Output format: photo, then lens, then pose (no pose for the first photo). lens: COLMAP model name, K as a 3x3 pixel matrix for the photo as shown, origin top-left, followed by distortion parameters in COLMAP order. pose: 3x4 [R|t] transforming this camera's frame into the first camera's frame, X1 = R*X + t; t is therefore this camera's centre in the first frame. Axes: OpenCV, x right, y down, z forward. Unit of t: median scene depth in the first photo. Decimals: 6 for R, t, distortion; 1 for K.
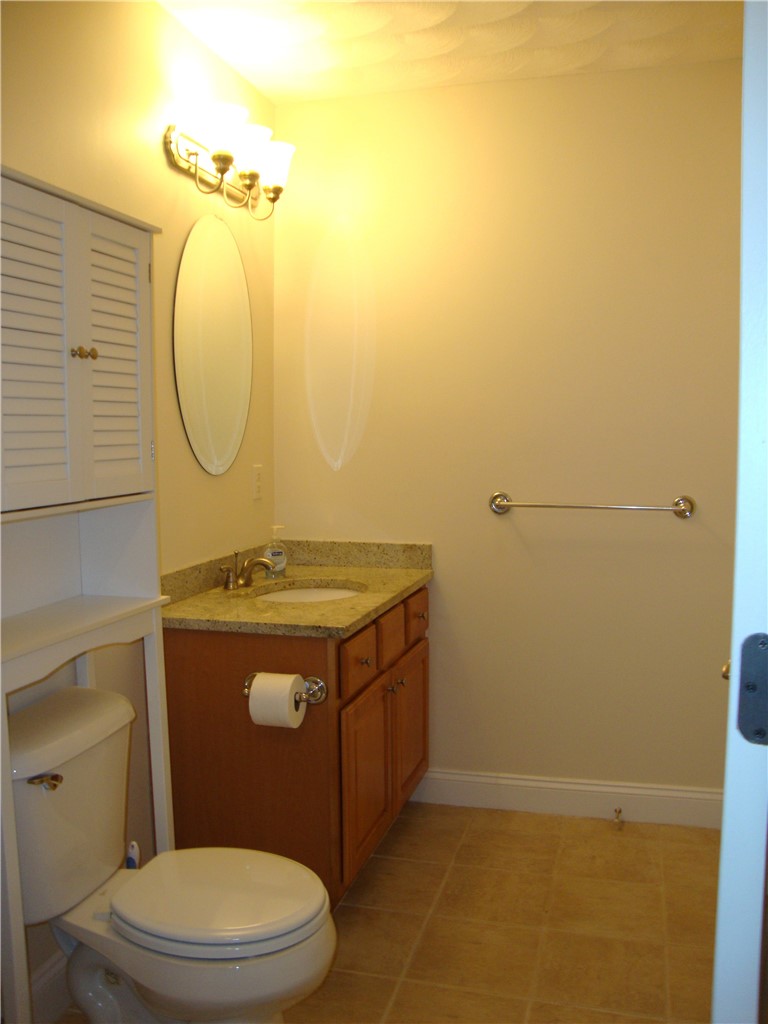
lens RADIAL K [[916.1, 0, 384.0], [0, 916.1, 512.0], [0, 0, 1]] dist [-0.203720, 0.213964]
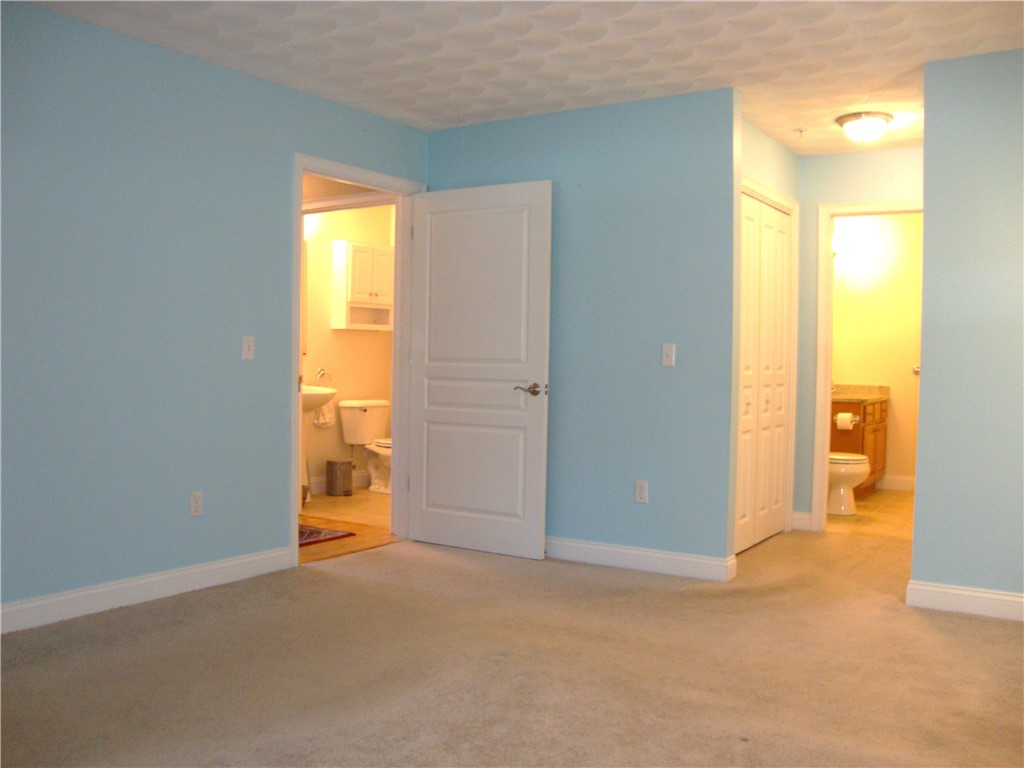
lens RADIAL K [[916.1, 0, 527.6], [0, 916.1, 385.4], [0, 0, 1]] dist [-0.203720, 0.213964]
pose [[0.958049, 0.039645, -0.283848, -0.245445], [-0.054944, 0.997423, -0.046137, 0.234635], [0.281287, 0.059798, 0.957759, -1.963243]]
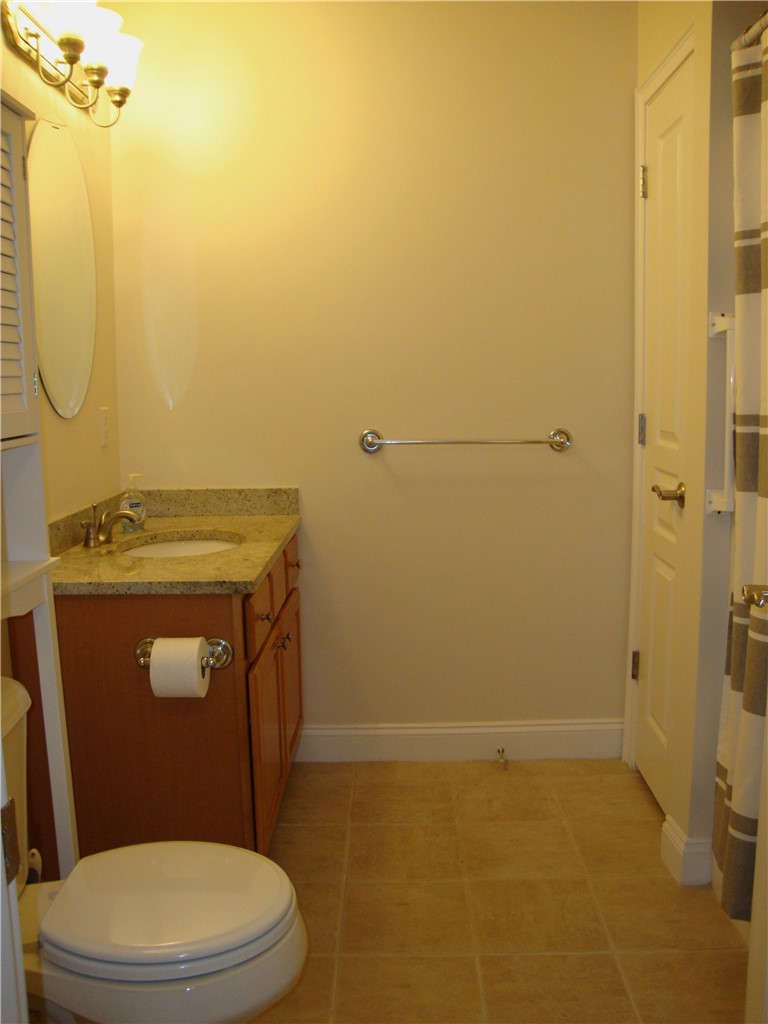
lens RADIAL K [[916.1, 0, 384.0], [0, 916.1, 512.0], [0, 0, 1]] dist [-0.203720, 0.213964]
pose [[0.966555, -0.046724, 0.252167, -0.112744], [0.032535, 0.997659, 0.060149, 0.007622], [-0.254387, -0.049934, 0.965812, 0.085822]]
